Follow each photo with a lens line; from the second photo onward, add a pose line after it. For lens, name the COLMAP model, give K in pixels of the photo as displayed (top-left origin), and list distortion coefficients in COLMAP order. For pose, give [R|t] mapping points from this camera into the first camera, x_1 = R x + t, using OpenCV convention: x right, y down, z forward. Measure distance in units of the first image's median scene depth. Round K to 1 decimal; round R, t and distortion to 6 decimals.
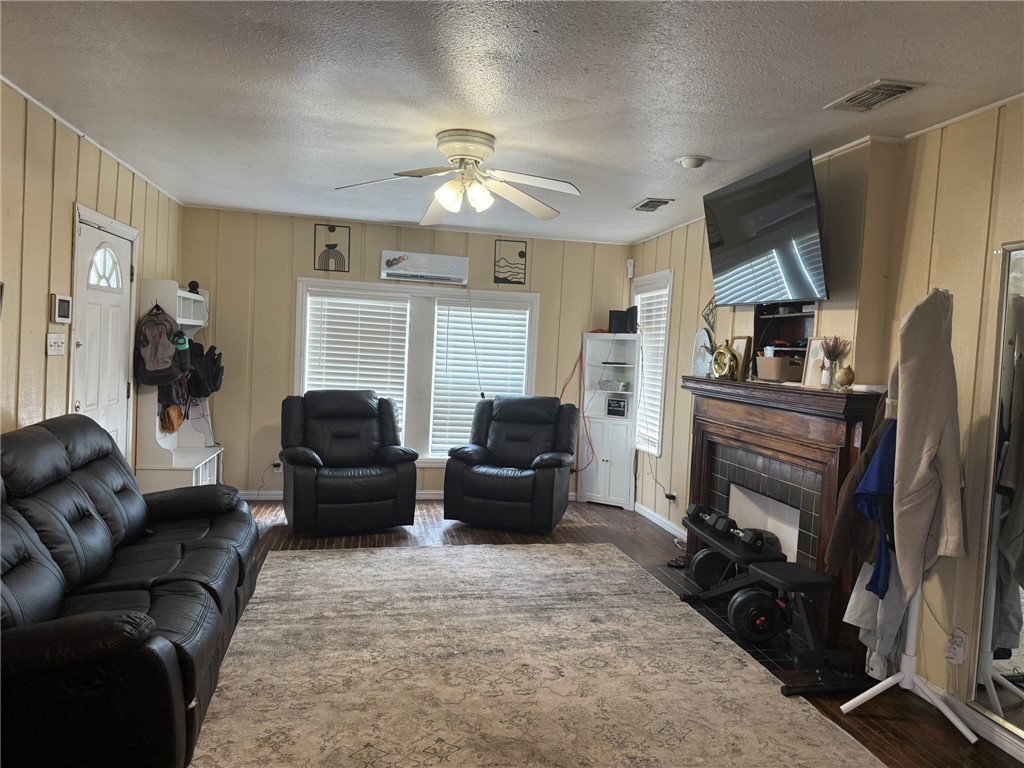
lens RADIAL K [[722.8, 0, 512.0], [0, 722.8, 384.0], [0, 0, 1]] dist [0.122670, -0.001351]
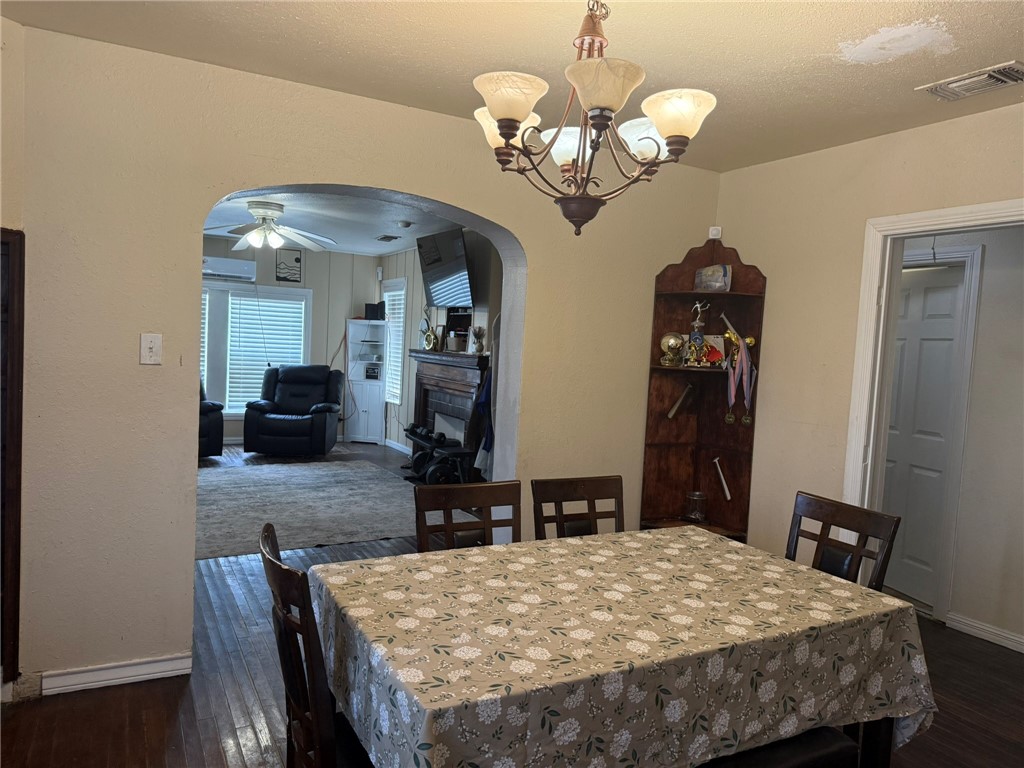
lens RADIAL K [[722.8, 0, 512.0], [0, 722.8, 384.0], [0, 0, 1]] dist [0.122670, -0.001351]
pose [[0.952606, -0.017573, 0.303700, -0.028425], [0.009313, 0.999547, 0.028625, 0.018443], [-0.304066, -0.024440, 0.952338, -0.485756]]
